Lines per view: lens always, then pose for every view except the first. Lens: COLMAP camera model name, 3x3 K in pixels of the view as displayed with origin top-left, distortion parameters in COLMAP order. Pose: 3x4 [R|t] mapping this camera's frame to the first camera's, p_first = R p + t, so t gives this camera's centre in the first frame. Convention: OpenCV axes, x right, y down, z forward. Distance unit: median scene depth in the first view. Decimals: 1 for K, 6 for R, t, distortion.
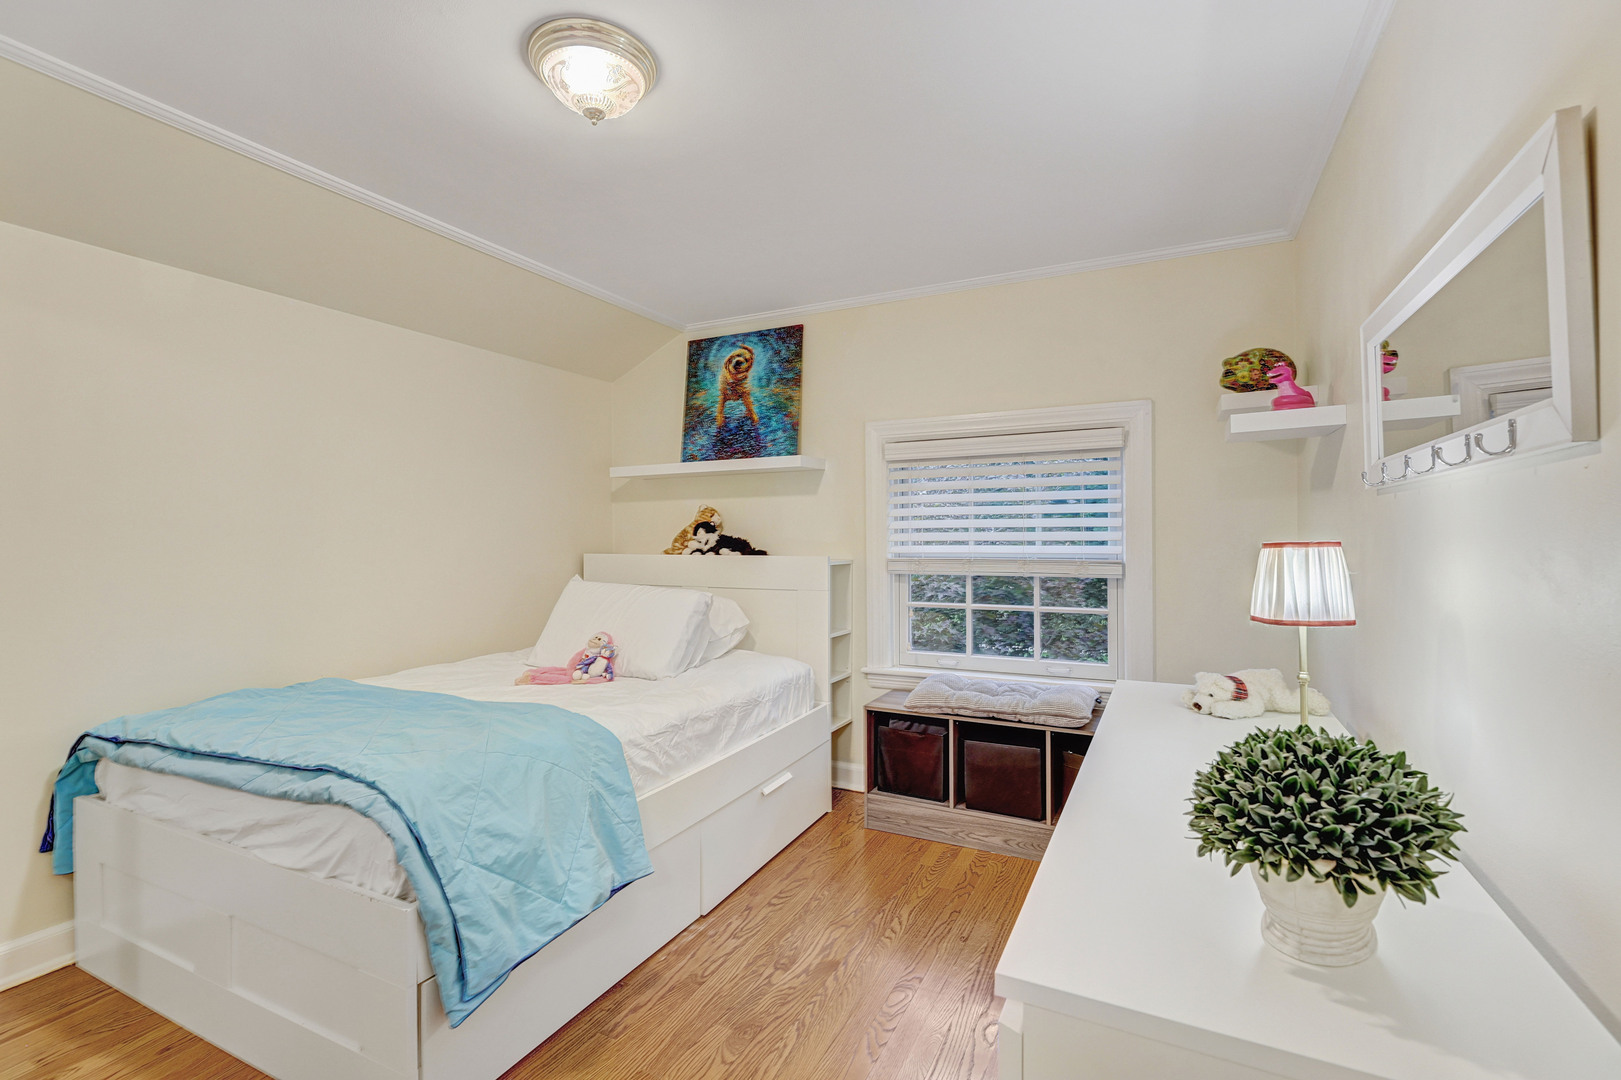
lens RADIAL K [[723.7, 0, 813.0], [0, 723.7, 534.8], [0, 0, 1]] dist [-0.000023, 0.000022]
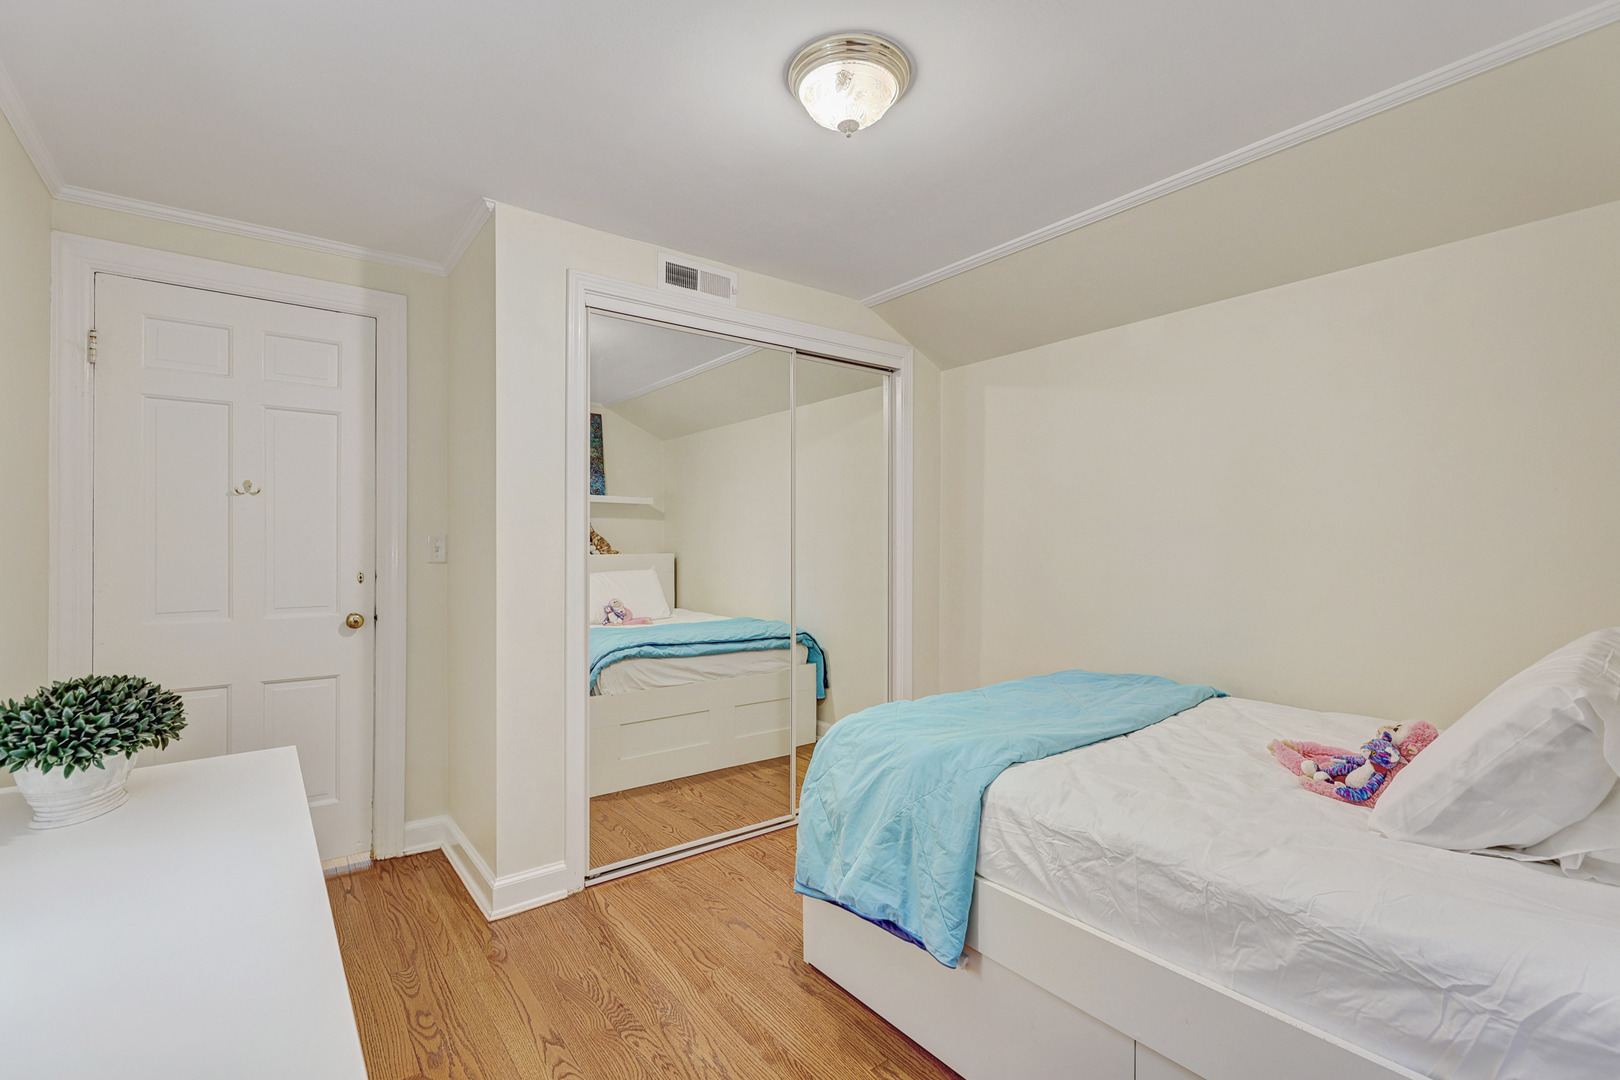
lens RADIAL K [[723.2, 0, 811.1], [0, 723.2, 541.4], [0, 0, 1]] dist [-0.000023, 0.000022]
pose [[-0.431562, 0.004304, -0.902073, 0.473488], [0.007306, 0.999972, 0.001276, -0.002156], [0.902054, -0.006039, -0.431582, 1.027902]]
